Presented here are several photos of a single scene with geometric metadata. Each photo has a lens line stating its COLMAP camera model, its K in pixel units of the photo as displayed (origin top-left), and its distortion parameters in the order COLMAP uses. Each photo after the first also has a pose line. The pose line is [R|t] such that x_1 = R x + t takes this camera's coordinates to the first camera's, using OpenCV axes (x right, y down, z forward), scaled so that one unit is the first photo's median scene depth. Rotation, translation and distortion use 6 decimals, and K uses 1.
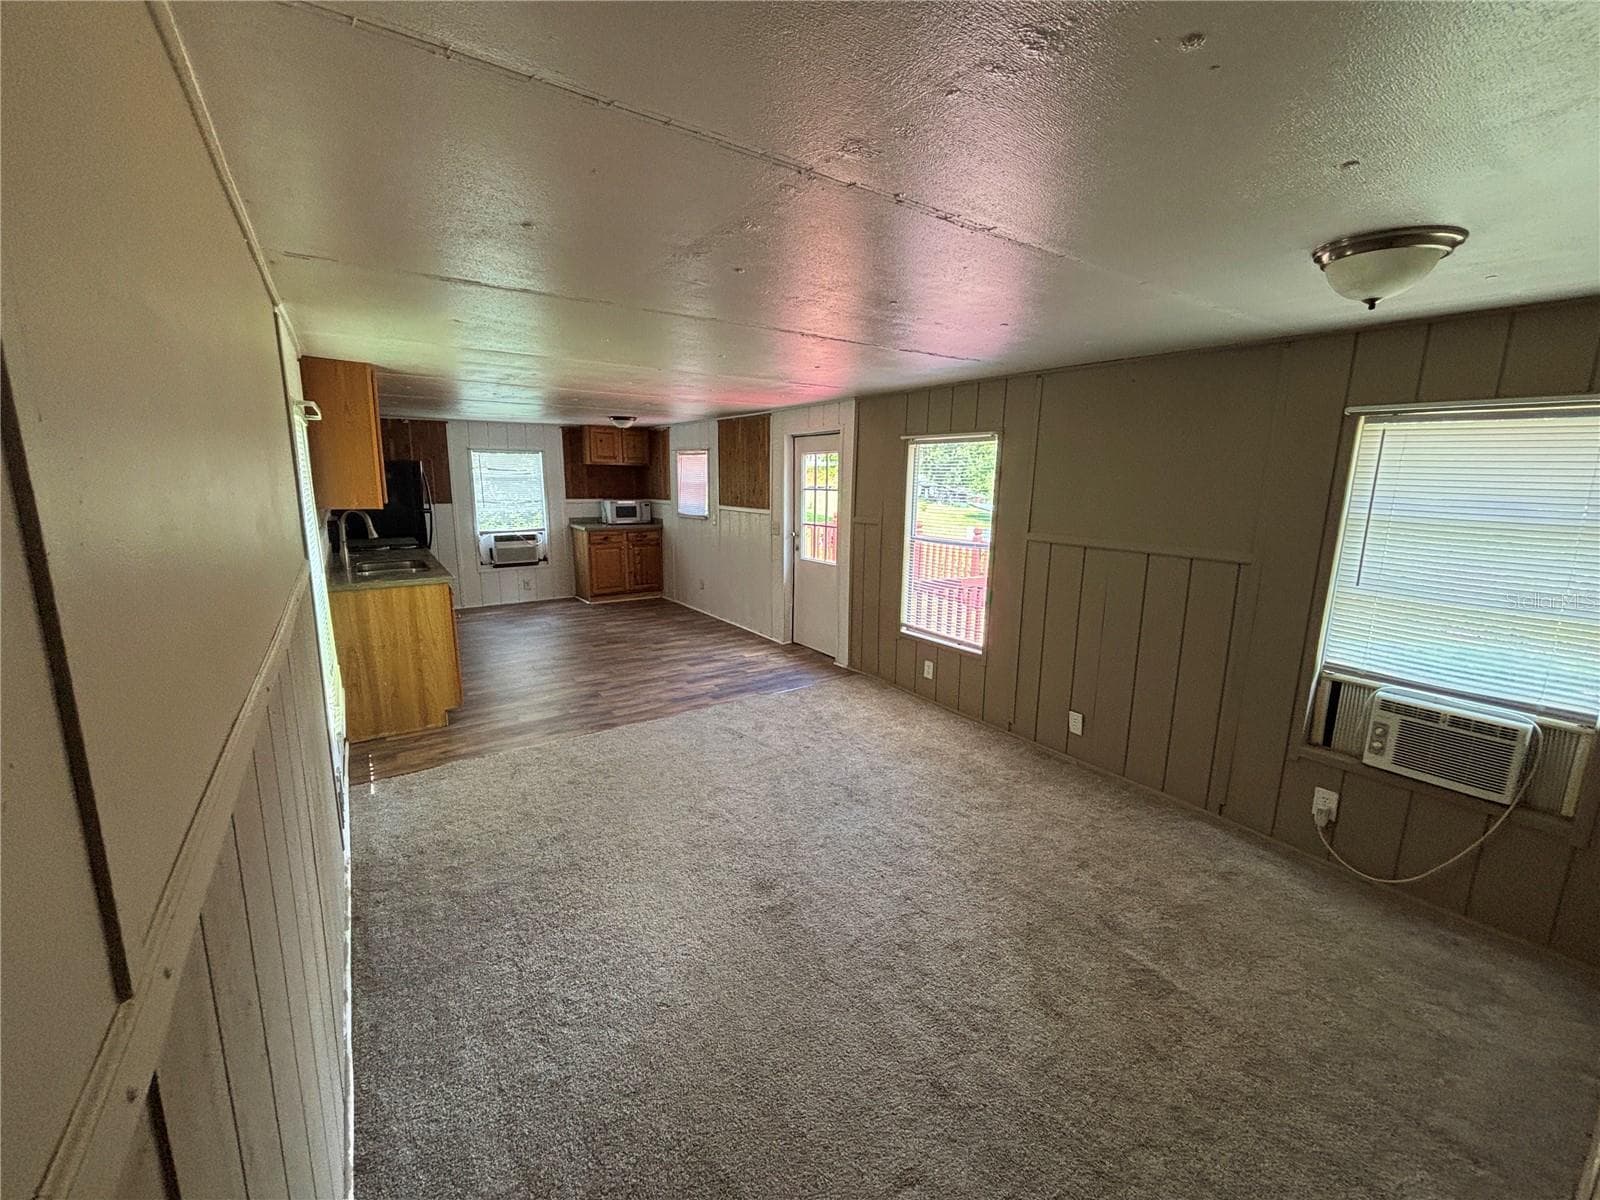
lens RADIAL K [[660.3, 0, 812.8], [0, 660.3, 598.0], [0, 0, 1]] dist [0.007265, -0.000311]
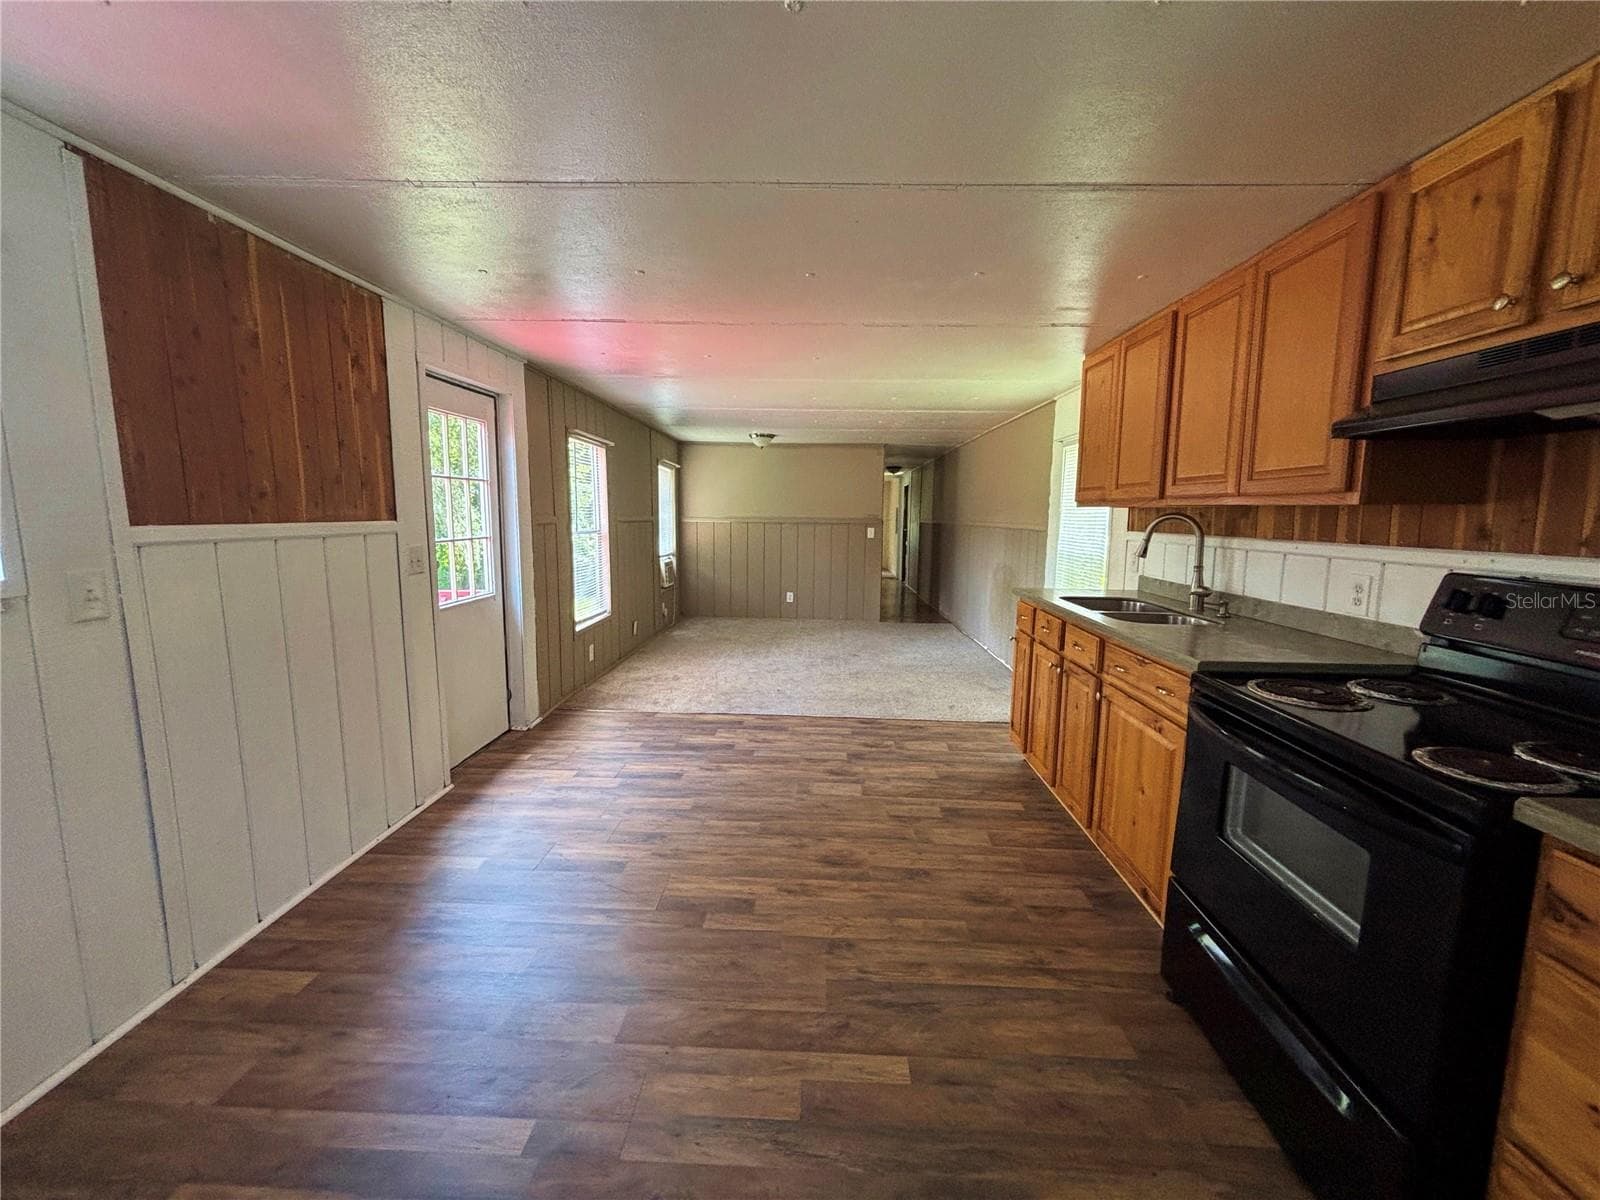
lens RADIAL K [[660.3, 0, 812.8], [0, 660.3, 598.0], [0, 0, 1]] dist [0.007265, -0.000311]
pose [[-0.812422, -0.093817, 0.575473, -0.579418], [0.088855, 0.955522, 0.281216, -0.197581], [-0.576260, 0.279599, -0.767951, 1.271017]]
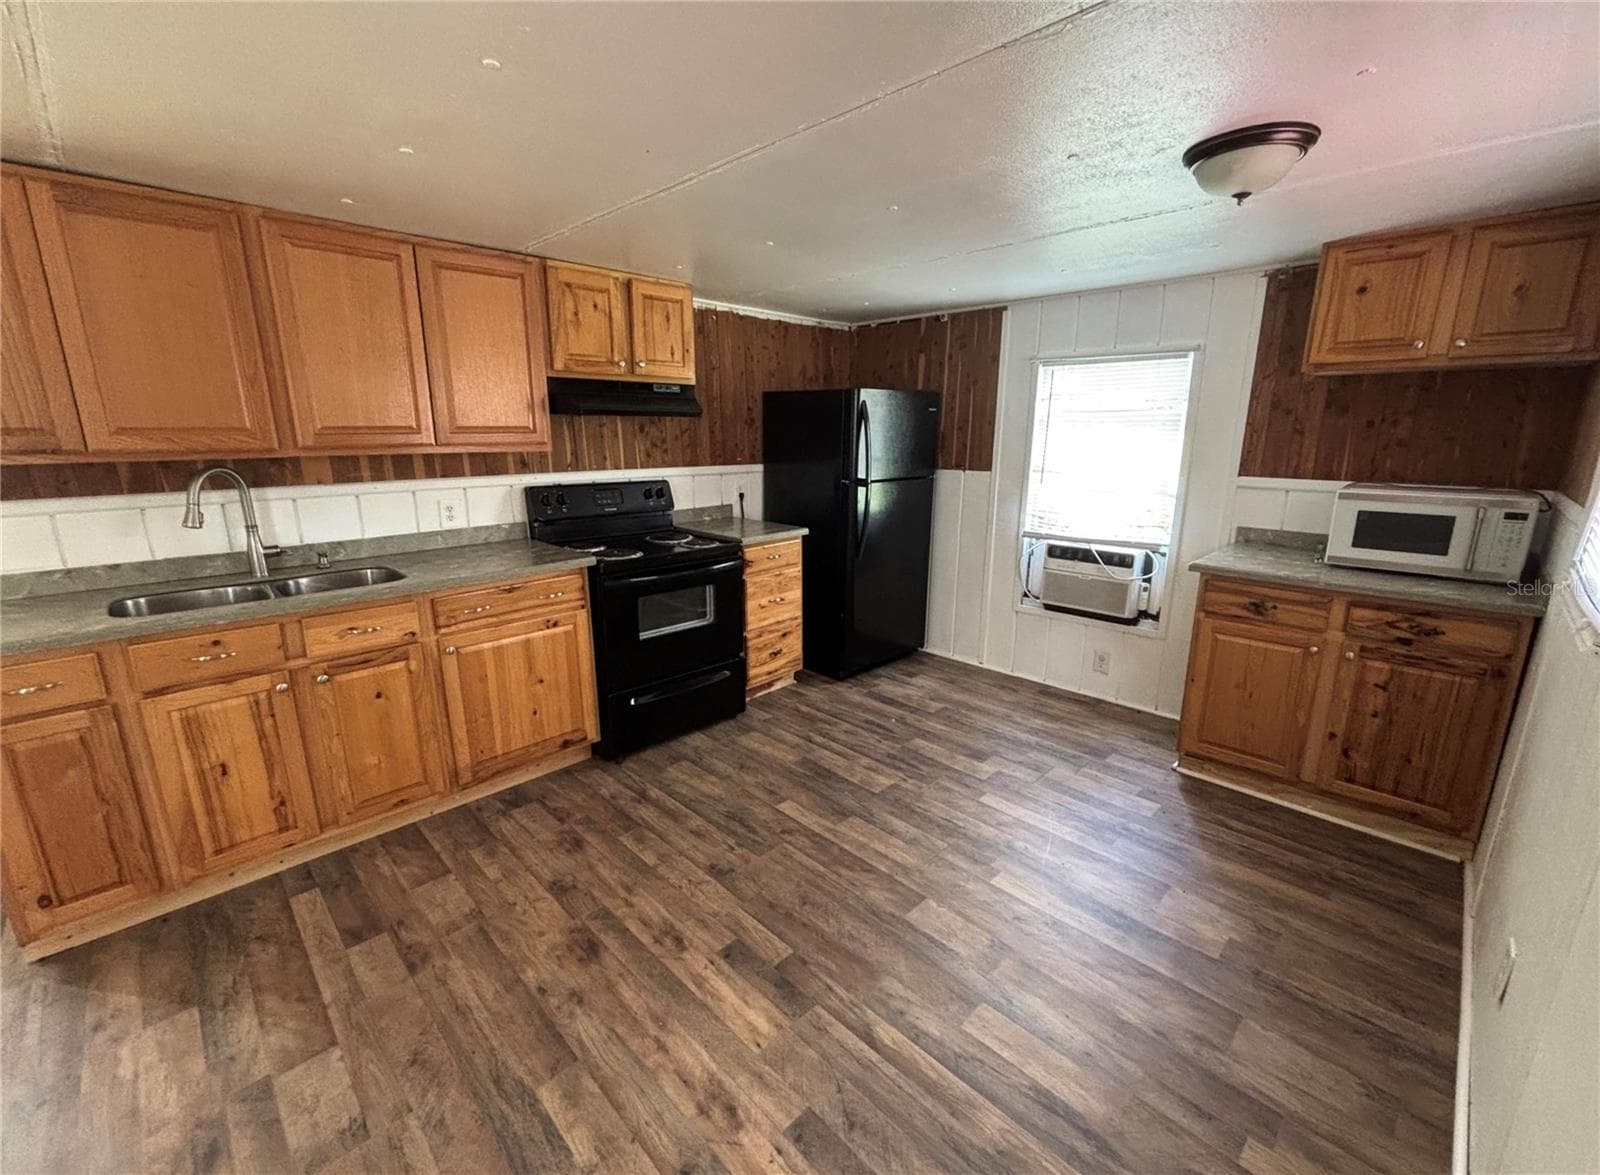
lens RADIAL K [[682.9, 0, 800.0], [0, 682.9, 587.5], [0, 0, 1]] dist [-0.000232, 0.000040]
pose [[0.193110, 0.217727, -0.956715, -0.062840], [-0.182050, 0.966088, 0.183114, -0.163265], [0.964140, 0.138809, 0.226199, 0.983143]]
